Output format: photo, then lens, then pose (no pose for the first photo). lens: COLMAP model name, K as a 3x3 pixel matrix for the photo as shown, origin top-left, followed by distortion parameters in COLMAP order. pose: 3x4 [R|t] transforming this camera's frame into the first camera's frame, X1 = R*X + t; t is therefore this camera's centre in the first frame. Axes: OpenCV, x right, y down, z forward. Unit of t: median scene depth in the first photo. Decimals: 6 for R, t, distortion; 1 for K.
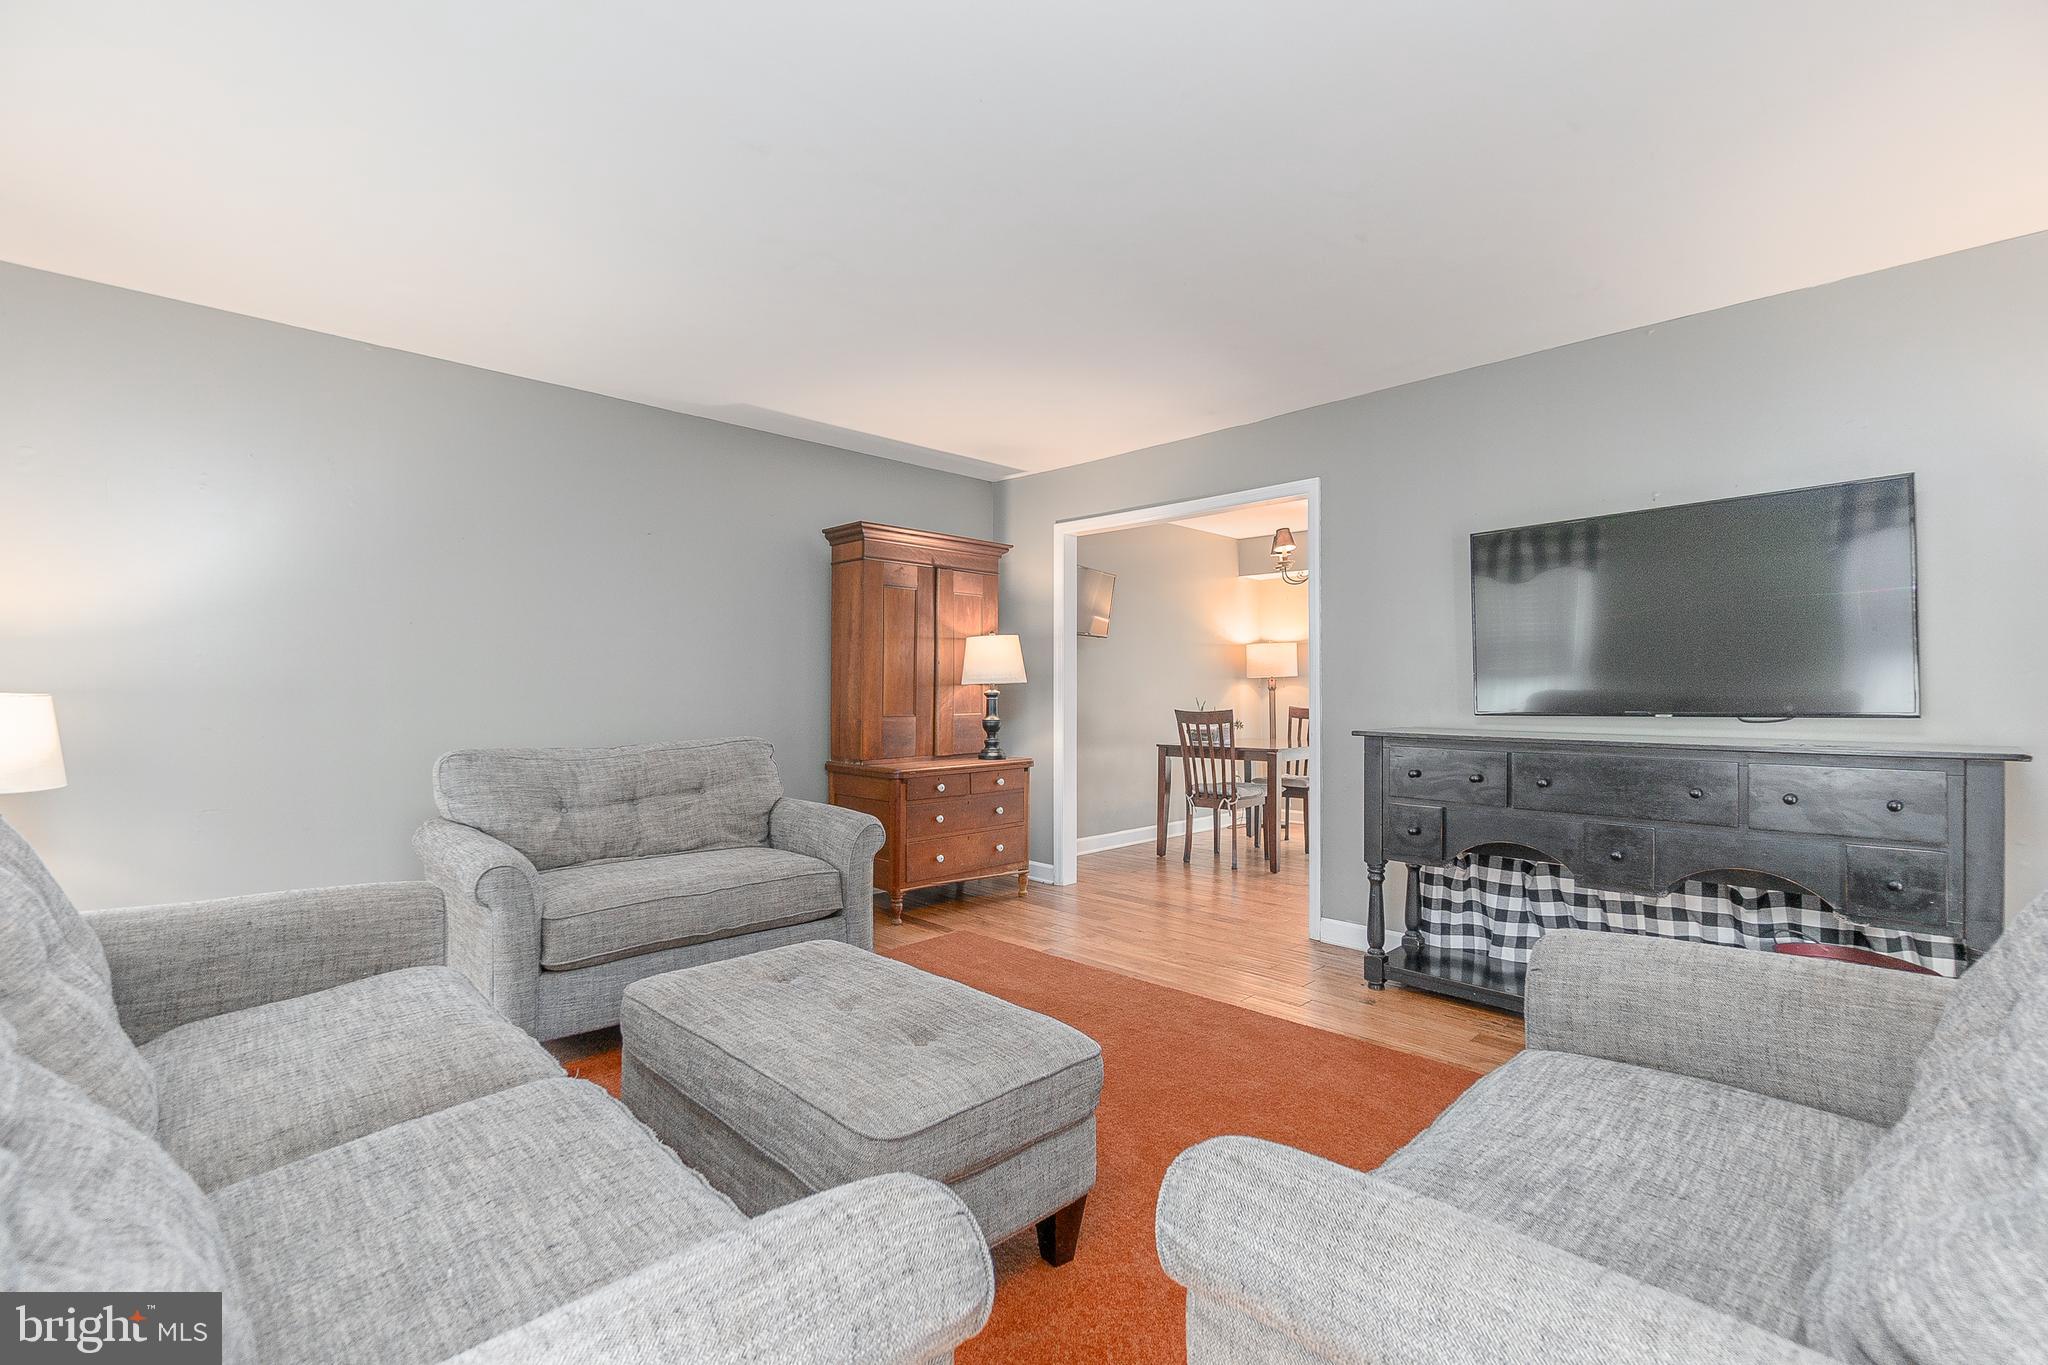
lens RADIAL K [[895.1, 0, 1015.9], [0, 895.1, 685.6], [0, 0, 1]] dist [-0.000361, 0.000071]
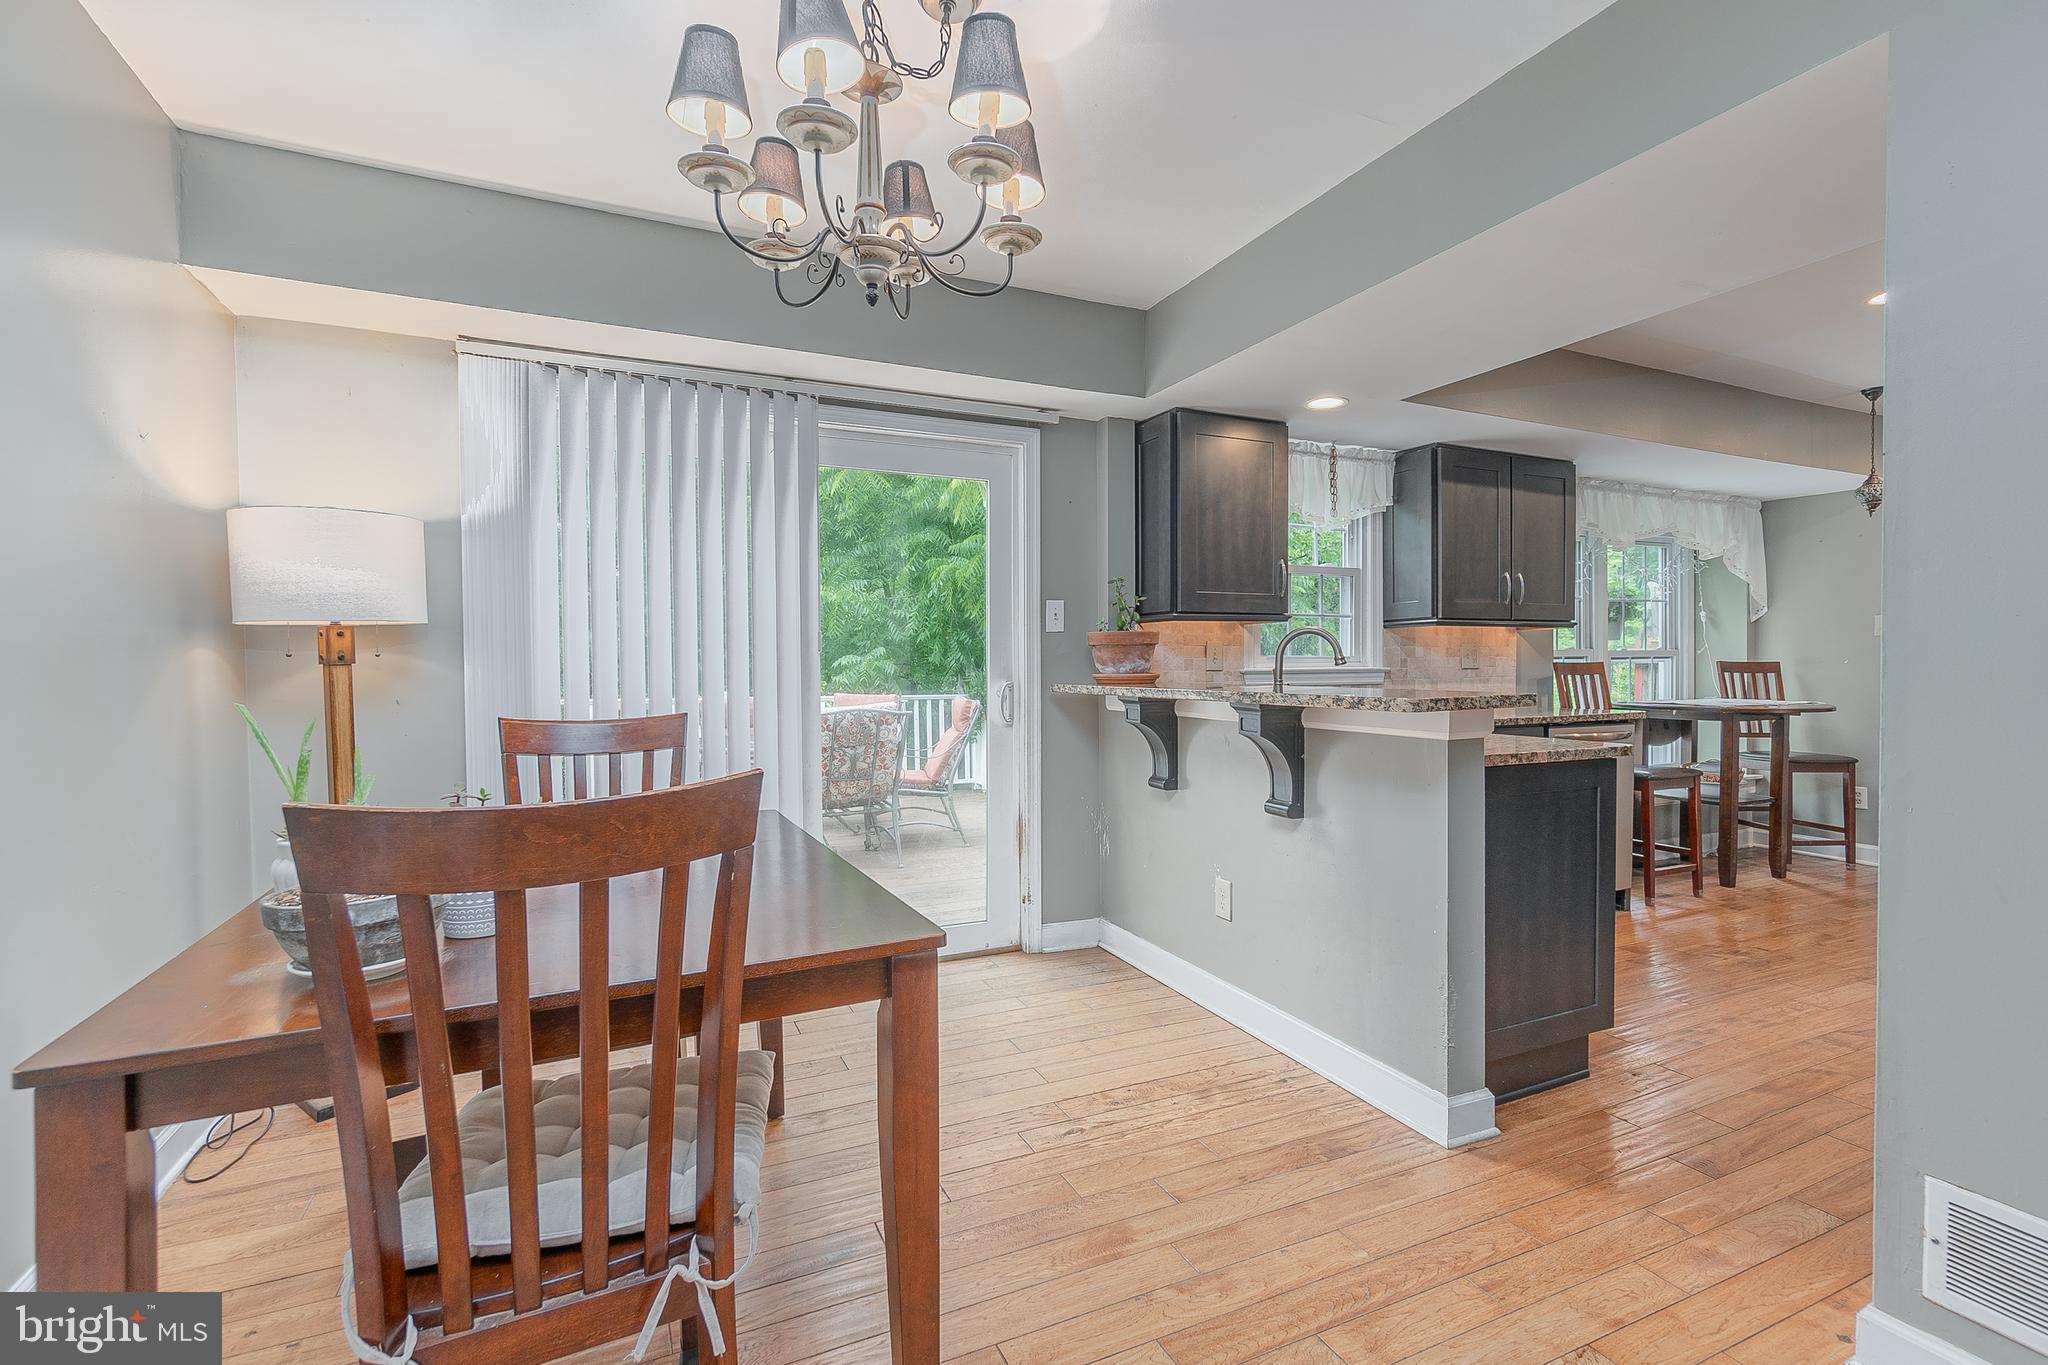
lens RADIAL K [[916.6, 0, 1016.0], [0, 916.6, 675.0], [0, 0, 1]] dist [-0.002500, -0.000186]
pose [[0.336787, -0.011163, 0.941515, 0.087359], [-0.003245, 0.999910, 0.013016, 0.004701], [-0.941575, -0.007439, 0.336721, 0.911277]]
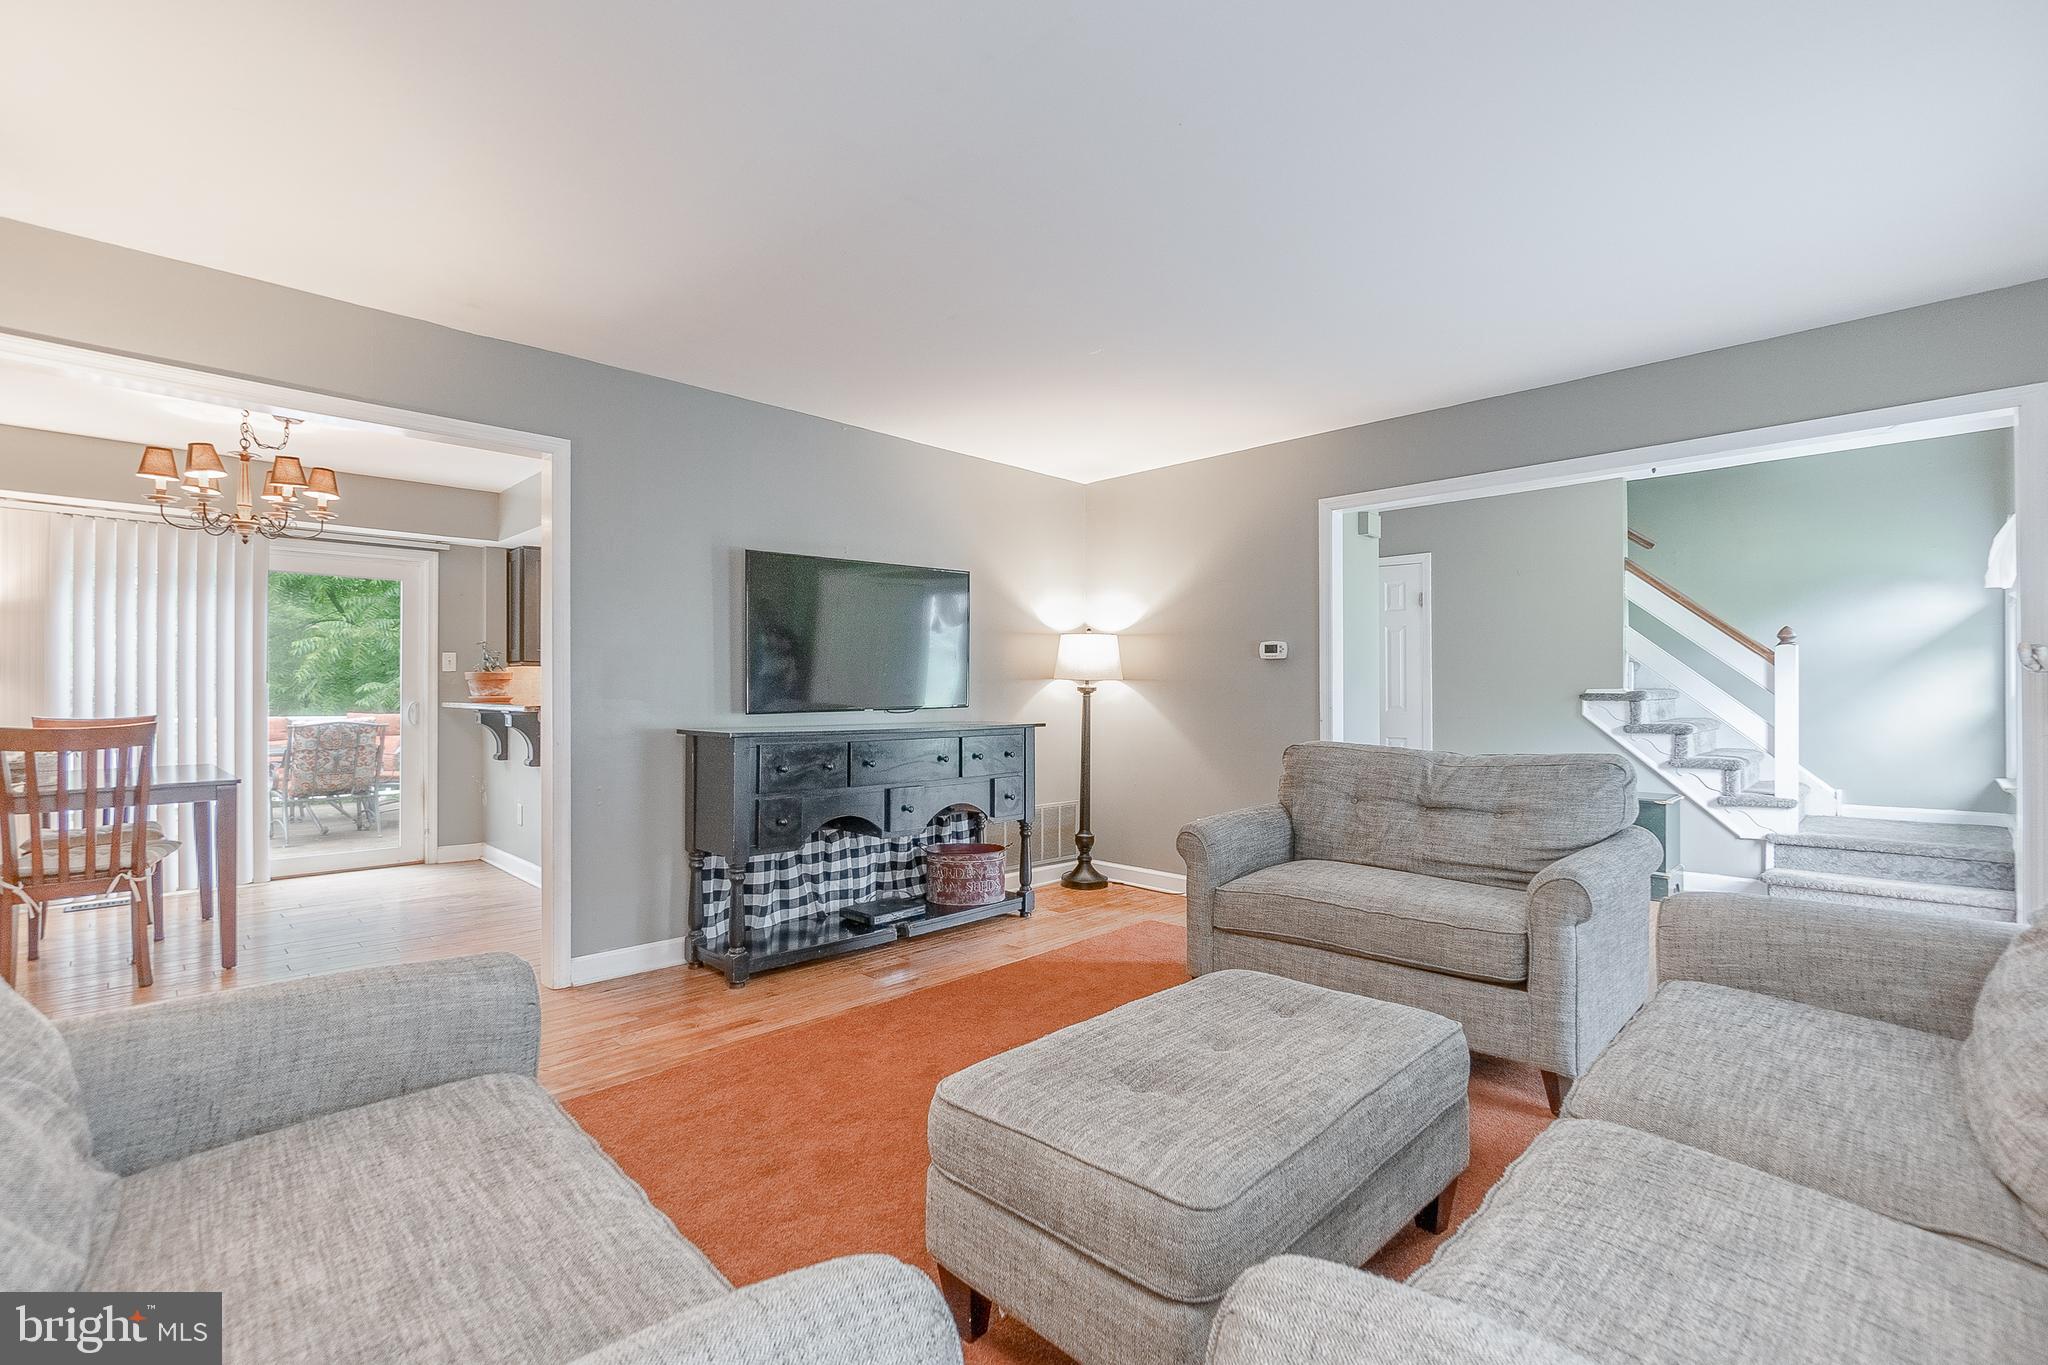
lens RADIAL K [[912.1, 0, 1024.0], [0, 912.1, 682.5], [0, 0, 1]] dist [-0.003852, 0.000115]
pose [[-0.018273, 0.009953, 0.999783, -0.393938], [-0.006693, 0.999927, -0.010076, 0.002035], [-0.999811, -0.006876, -0.018205, 0.434653]]
